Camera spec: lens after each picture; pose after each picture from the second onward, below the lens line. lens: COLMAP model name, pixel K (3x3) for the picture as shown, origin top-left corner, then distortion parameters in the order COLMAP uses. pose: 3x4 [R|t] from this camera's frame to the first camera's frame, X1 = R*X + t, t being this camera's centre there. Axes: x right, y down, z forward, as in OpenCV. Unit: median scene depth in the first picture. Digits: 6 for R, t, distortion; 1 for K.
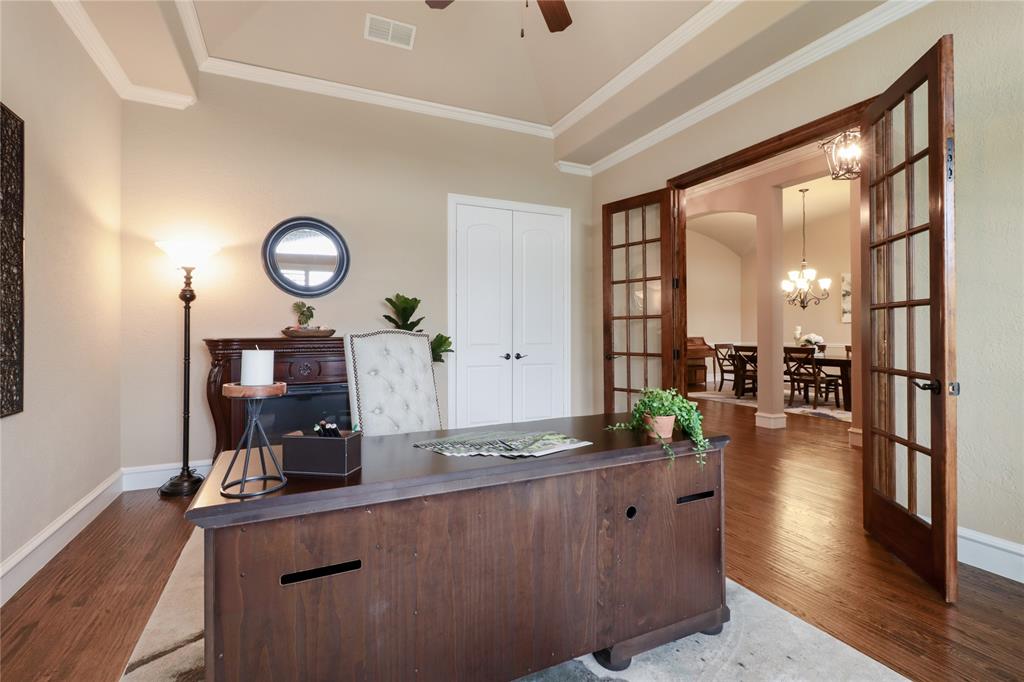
lens RADIAL K [[473.6, 0, 509.7], [0, 473.6, 328.1], [0, 0, 1]] dist [-0.001381, 0.013045]
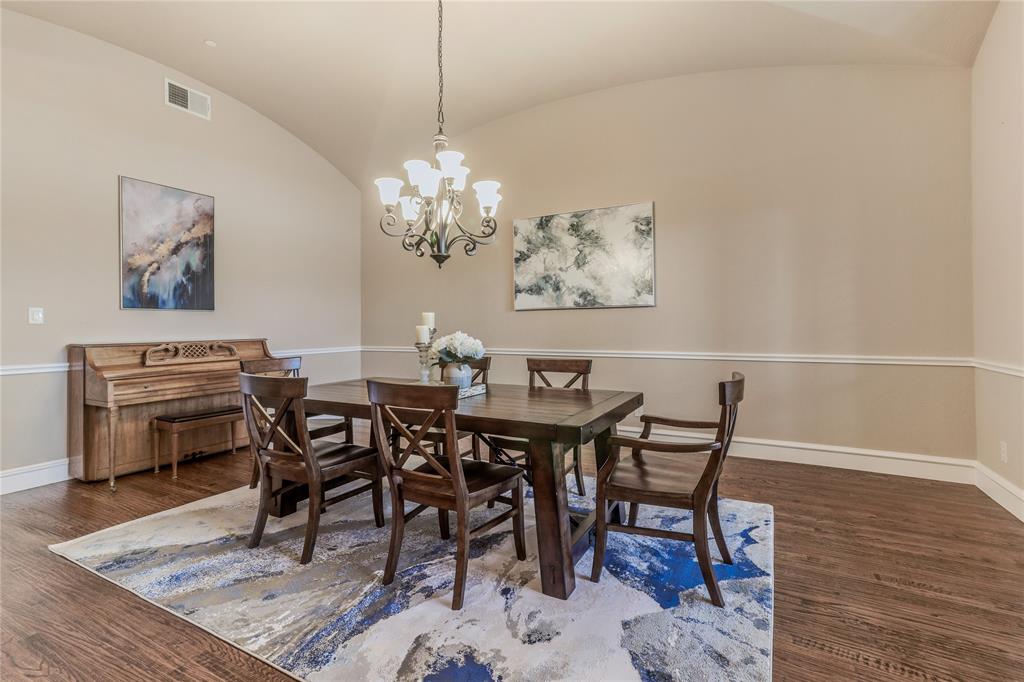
lens RADIAL K [[480.8, 0, 516.4], [0, 480.8, 321.6], [0, 0, 1]] dist [-0.000525, 0.014540]
pose [[0.799402, 0.006369, 0.600763, 0.445995], [-0.004741, 0.999980, -0.004292, 0.004686], [-0.600778, 0.000583, 0.799416, 0.669456]]
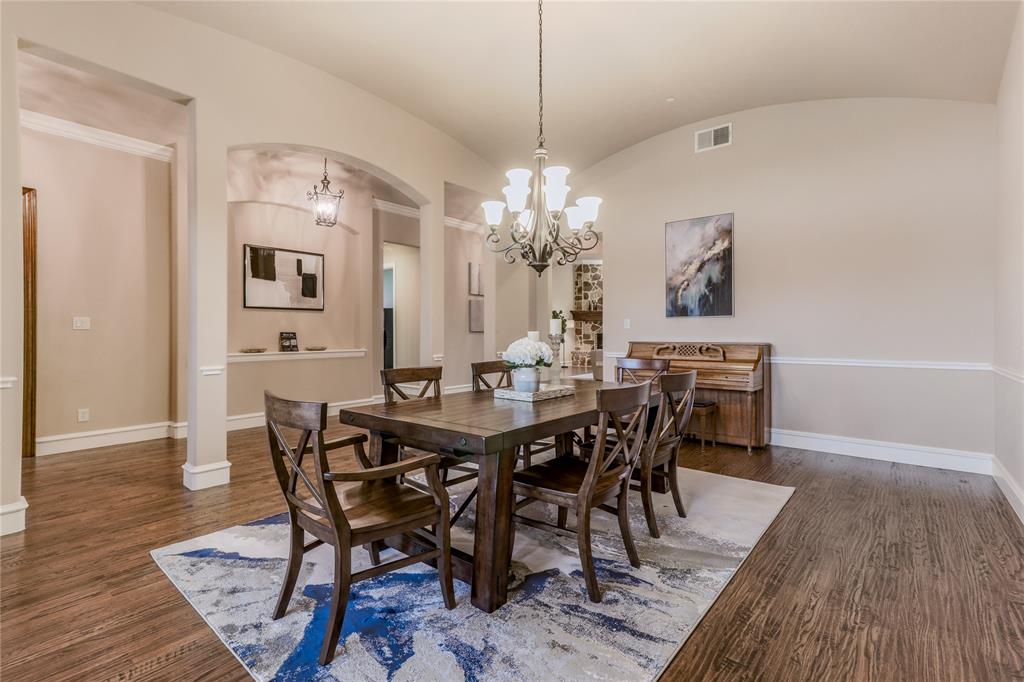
lens RADIAL K [[467.3, 0, 494.4], [0, 467.3, 325.4], [0, 0, 1]] dist [0.000114, 0.012991]
pose [[0.408676, -0.004702, -0.912668, 0.951750], [0.008036, 0.999967, -0.001554, 0.001837], [0.912644, -0.006699, 0.408700, 0.812186]]
